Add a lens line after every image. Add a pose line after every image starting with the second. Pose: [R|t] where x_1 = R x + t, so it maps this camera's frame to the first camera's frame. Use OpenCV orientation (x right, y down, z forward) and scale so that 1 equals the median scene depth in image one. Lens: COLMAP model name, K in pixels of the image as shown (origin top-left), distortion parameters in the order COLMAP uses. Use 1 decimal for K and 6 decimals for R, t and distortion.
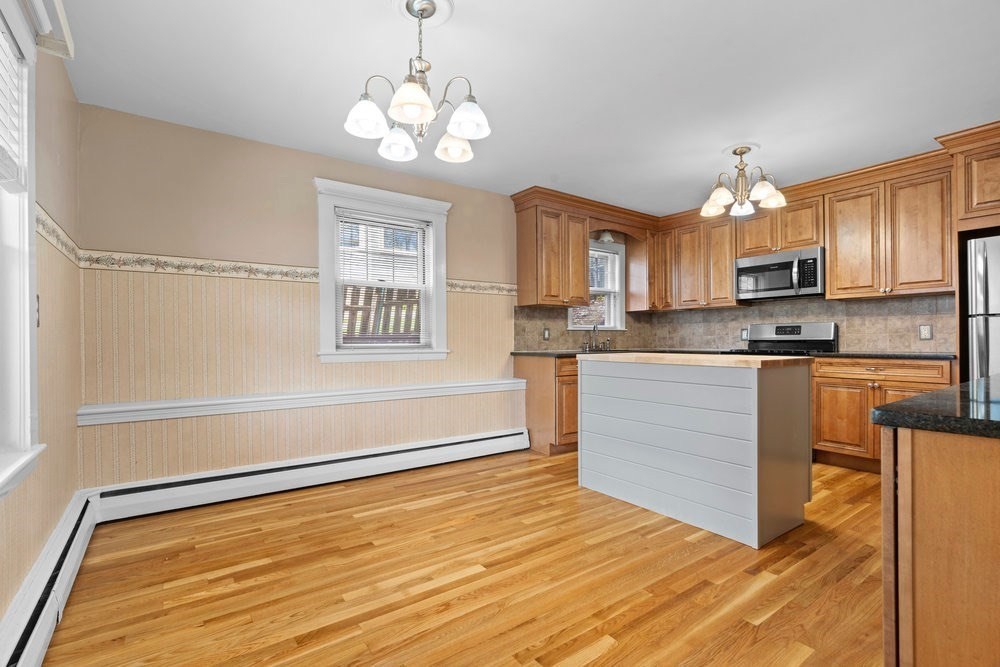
lens RADIAL K [[461.4, 0, 497.5], [0, 461.4, 340.5], [0, 0, 1]] dist [-0.005958, 0.001025]
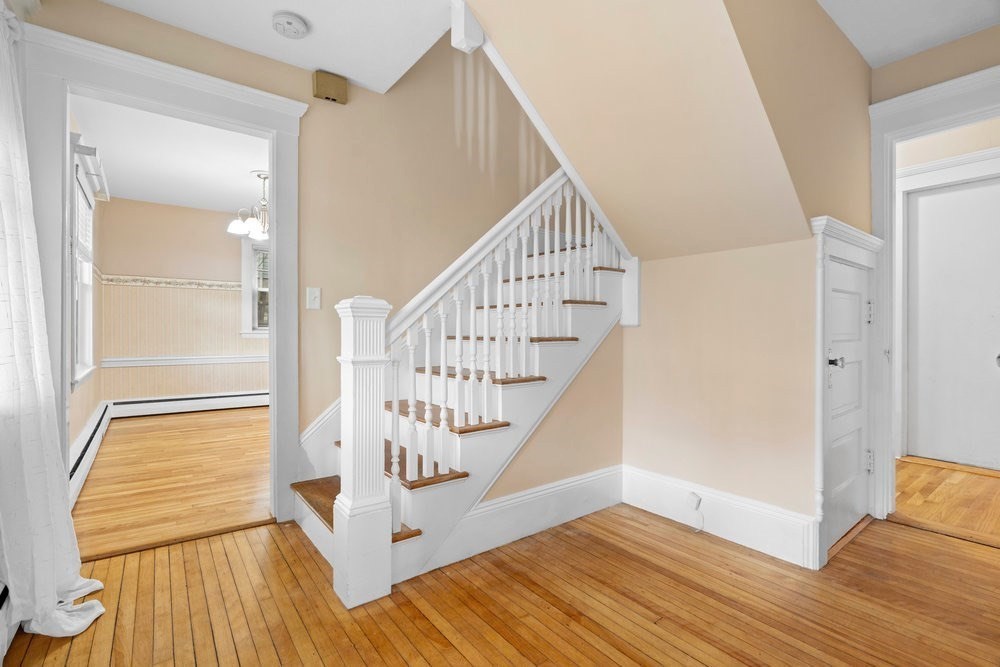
lens RADIAL K [[460.6, 0, 499.0], [0, 460.6, 330.0], [0, 0, 1]] dist [-0.022014, 0.012807]
pose [[0.999477, 0.009243, 0.031000, 0.529980], [-0.009211, 0.999957, -0.001173, 0.012533], [-0.031010, 0.000887, 0.999519, -0.740302]]
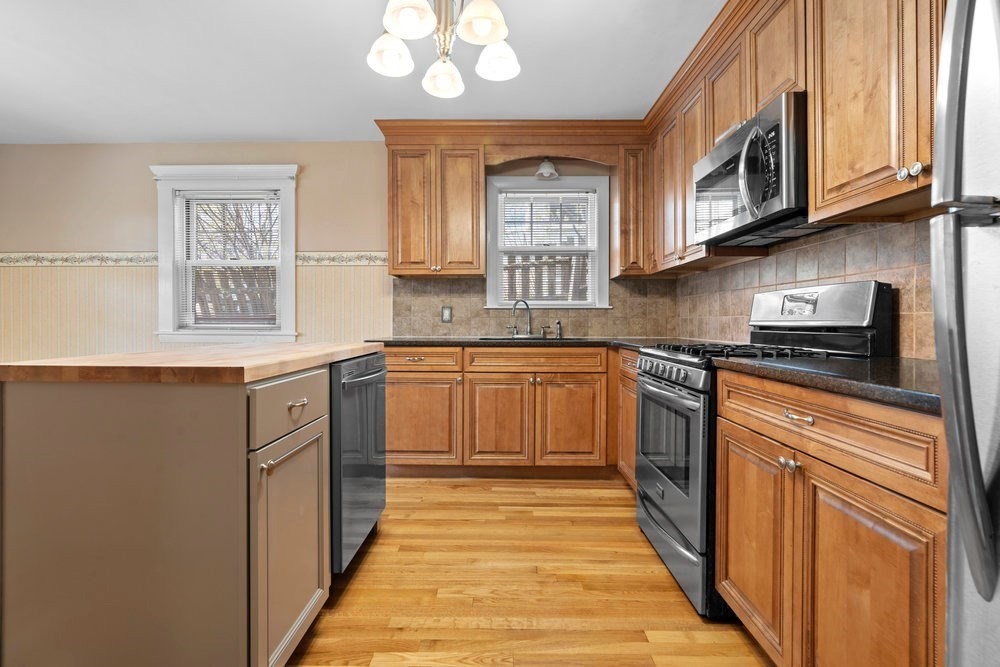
lens RADIAL K [[462.5, 0, 495.4], [0, 462.5, 325.5], [0, 0, 1]] dist [-0.018840, 0.006486]
pose [[0.808430, 0.011319, -0.588483, 0.890797], [-0.006514, 0.999926, 0.010284, -0.005494], [0.588556, -0.004481, 0.808444, 0.640608]]
